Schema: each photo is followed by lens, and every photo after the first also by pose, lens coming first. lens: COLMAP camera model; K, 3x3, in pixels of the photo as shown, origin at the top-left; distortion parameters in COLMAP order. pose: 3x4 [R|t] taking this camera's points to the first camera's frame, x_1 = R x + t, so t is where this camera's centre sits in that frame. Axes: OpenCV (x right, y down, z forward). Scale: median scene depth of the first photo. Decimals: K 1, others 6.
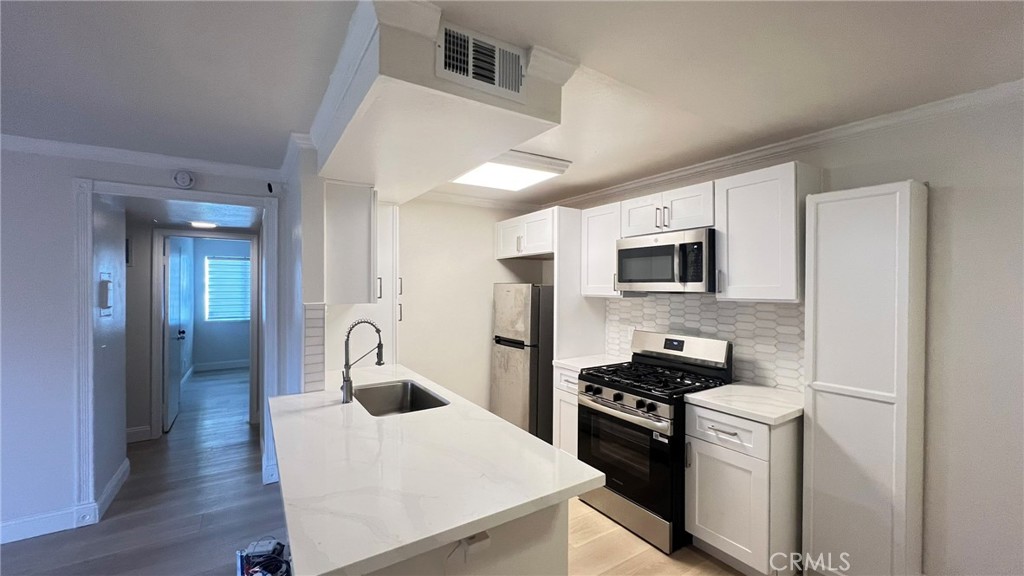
lens RADIAL K [[408.3, 0, 512.0], [0, 408.3, 288.0], [0, 0, 1]] dist [0.000531, 0.000102]
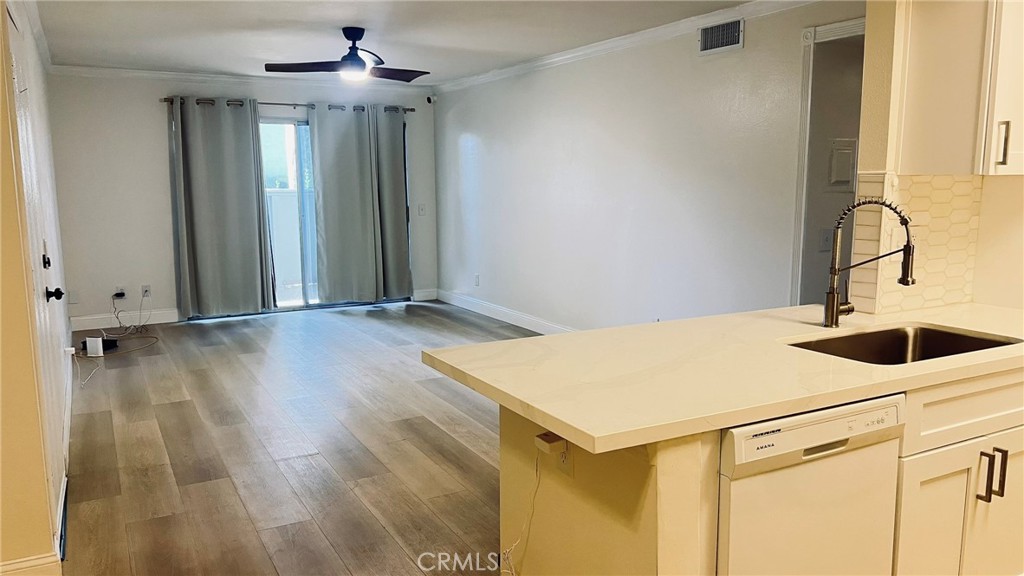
lens RADIAL K [[772.0, 0, 510.7], [0, 772.0, 294.3], [0, 0, 1]] dist [0.003425, 0.000358]
pose [[-0.075978, 0.149003, -0.985914, 0.747949], [-0.002889, 0.988735, 0.149652, 0.047987], [0.997105, 0.014219, -0.074692, 0.547071]]
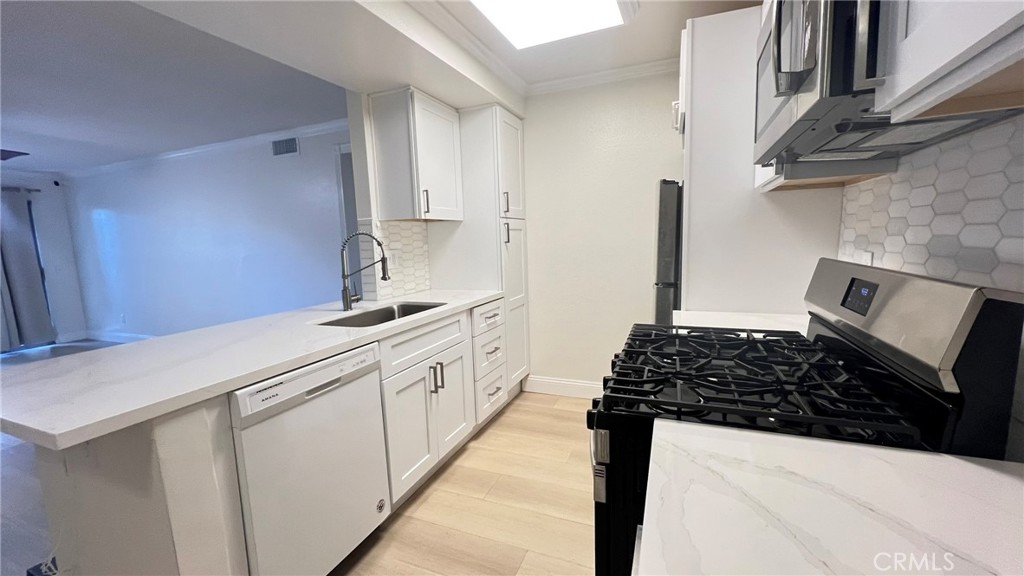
lens RADIAL K [[408.3, 0, 512.0], [0, 408.3, 288.0], [0, 0, 1]] dist [0.000531, 0.000102]
pose [[0.565660, 0.079740, -0.820774, 0.632425], [0.028331, 0.992847, 0.115982, 0.105105], [0.824152, -0.088860, 0.559355, 0.708269]]
